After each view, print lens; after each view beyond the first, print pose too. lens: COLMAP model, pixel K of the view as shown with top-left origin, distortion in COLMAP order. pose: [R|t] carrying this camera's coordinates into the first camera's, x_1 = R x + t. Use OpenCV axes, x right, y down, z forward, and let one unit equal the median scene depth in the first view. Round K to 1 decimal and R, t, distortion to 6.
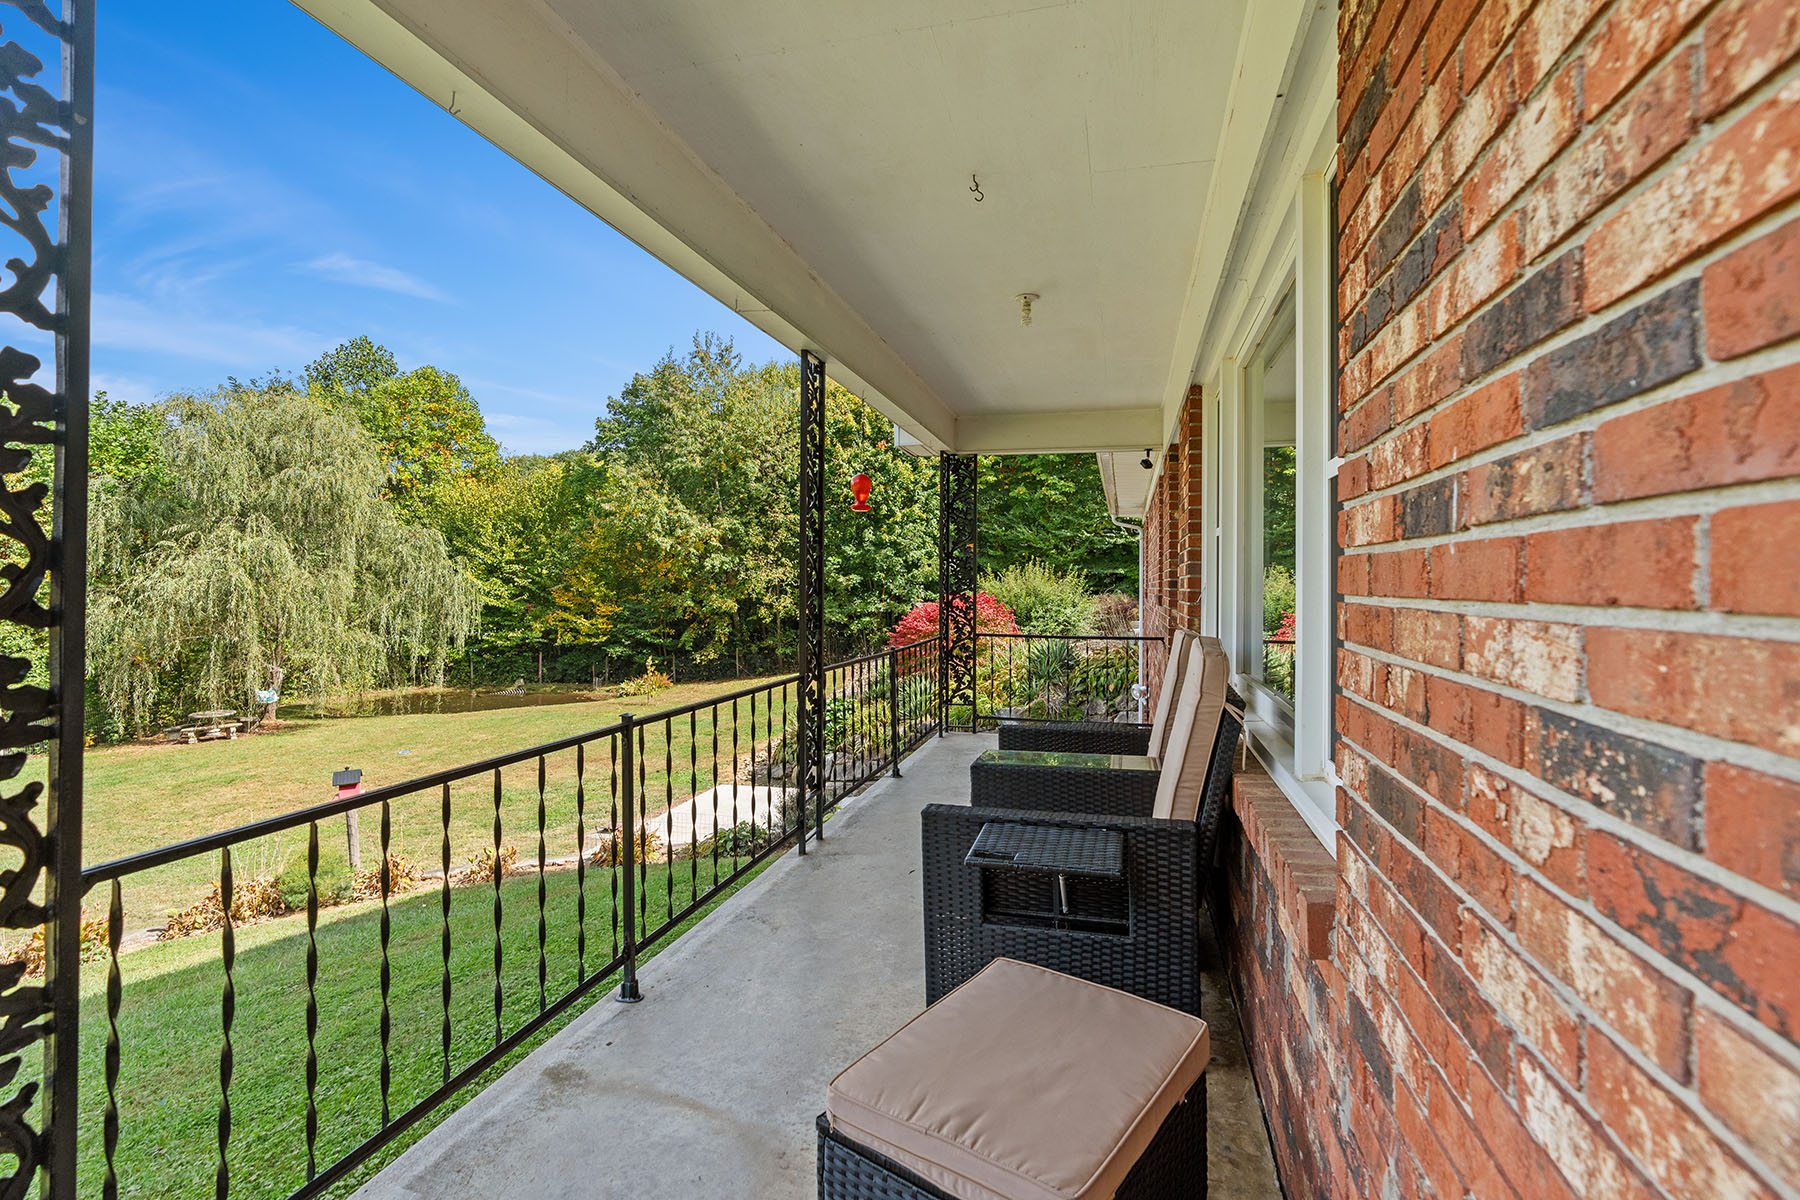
lens RADIAL K [[816.4, 0, 895.9], [0, 816.4, 593.9], [0, 0, 1]] dist [-0.011463, 0.003738]
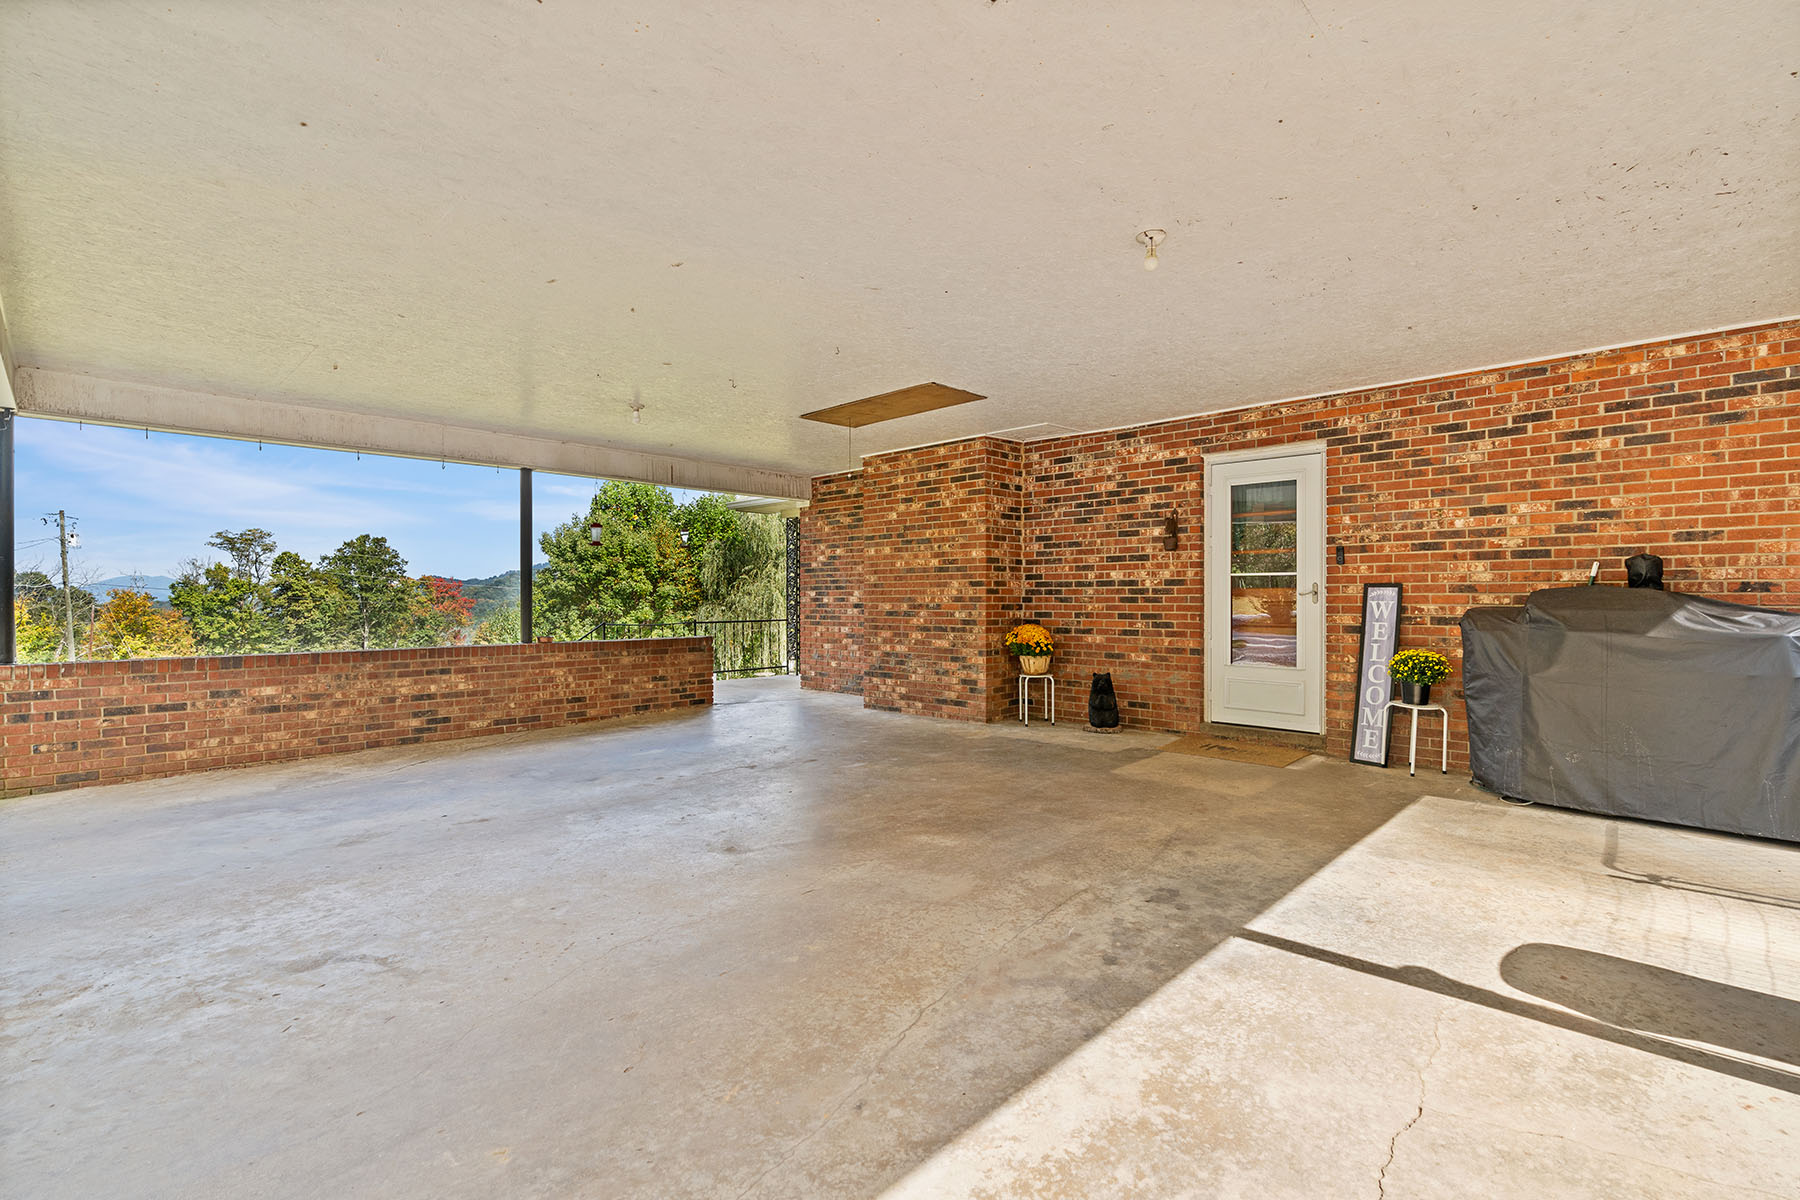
lens RADIAL K [[816.4, 0, 906.2], [0, 816.4, 604.1], [0, 0, 1]] dist [-0.011463, 0.003738]
pose [[0.881193, -0.004301, -0.472737, 0.160548], [0.000856, 0.999971, -0.007503, 0.007425], [0.472756, 0.006207, 0.881172, -0.250716]]
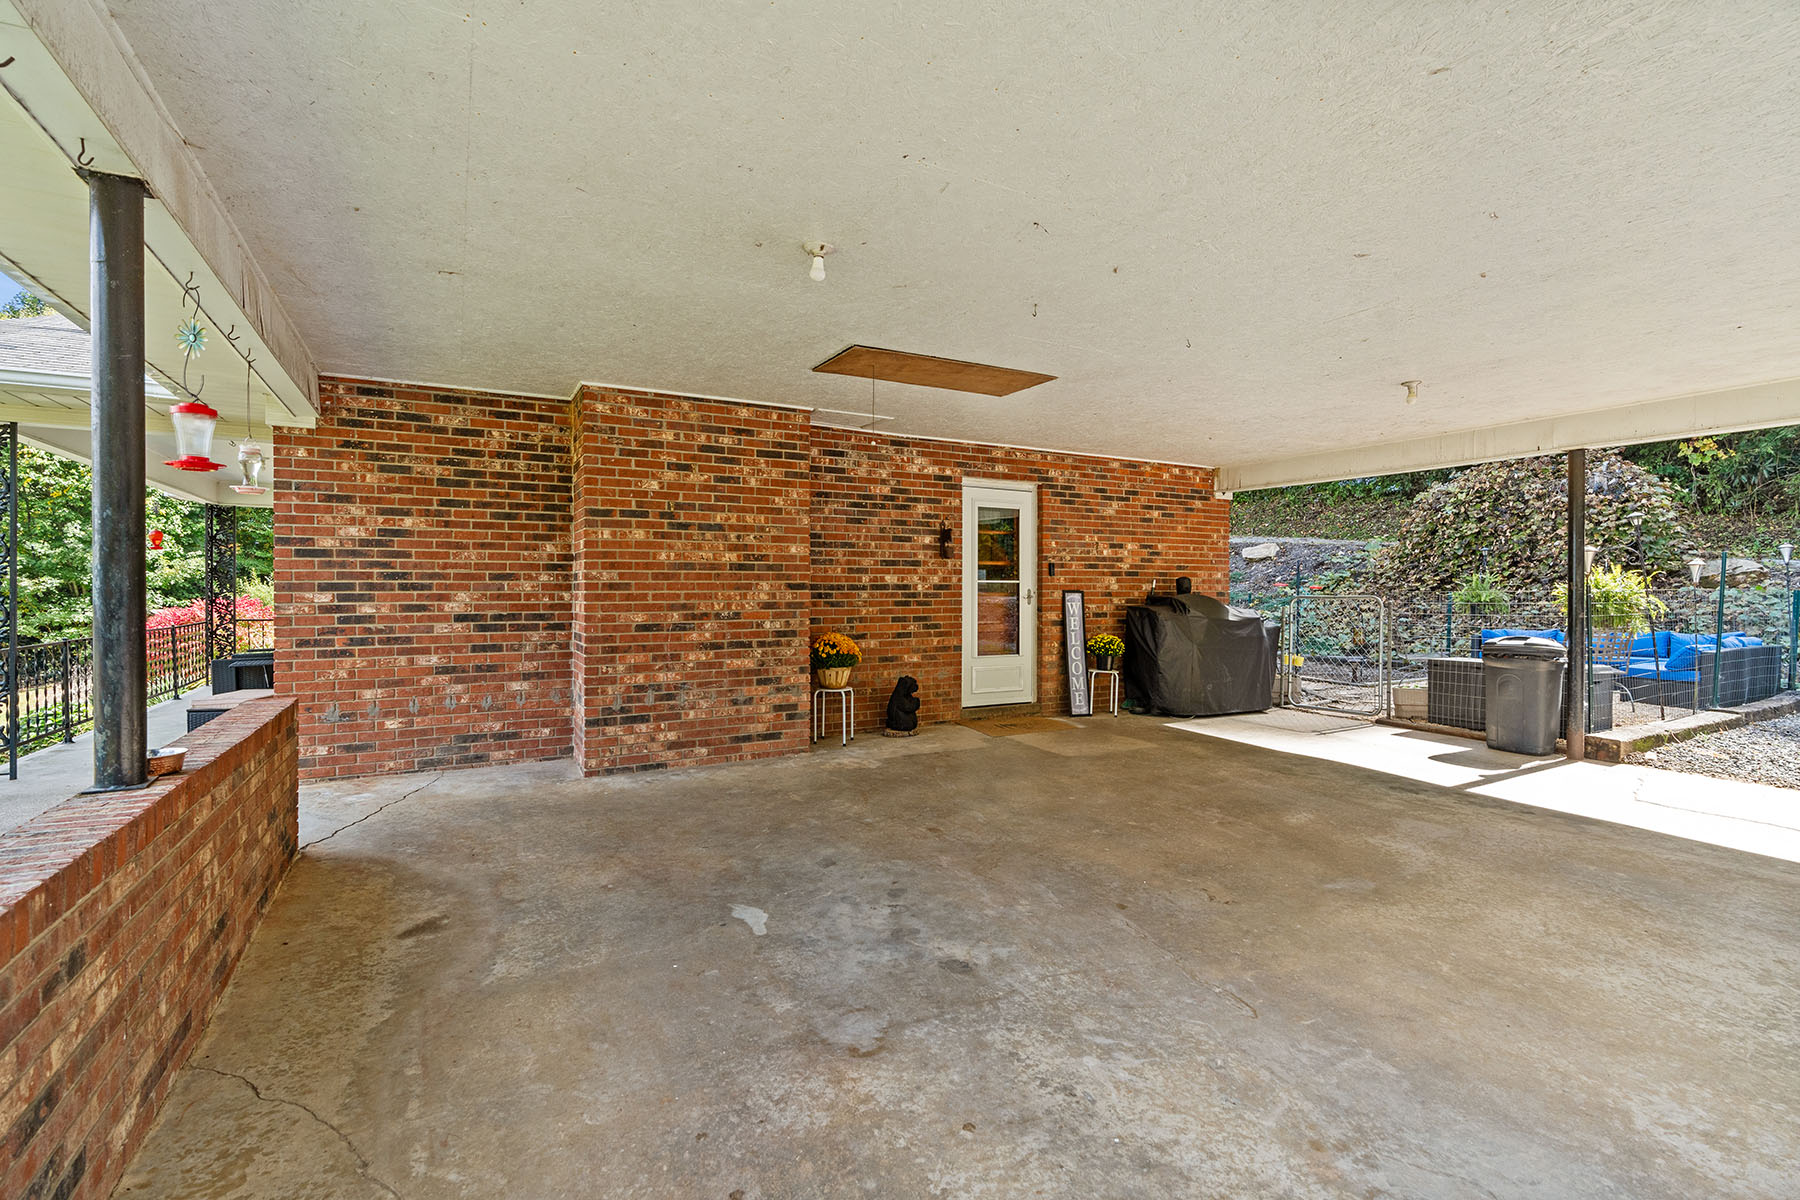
lens RADIAL K [[816.4, 0, 909.6], [0, 816.4, 592.3], [0, 0, 1]] dist [-0.011463, 0.003738]
pose [[0.704854, -0.009492, 0.709289, -0.018519], [0.012847, 0.999917, 0.000615, 0.002369], [-0.709236, 0.008678, 0.704918, -0.199007]]
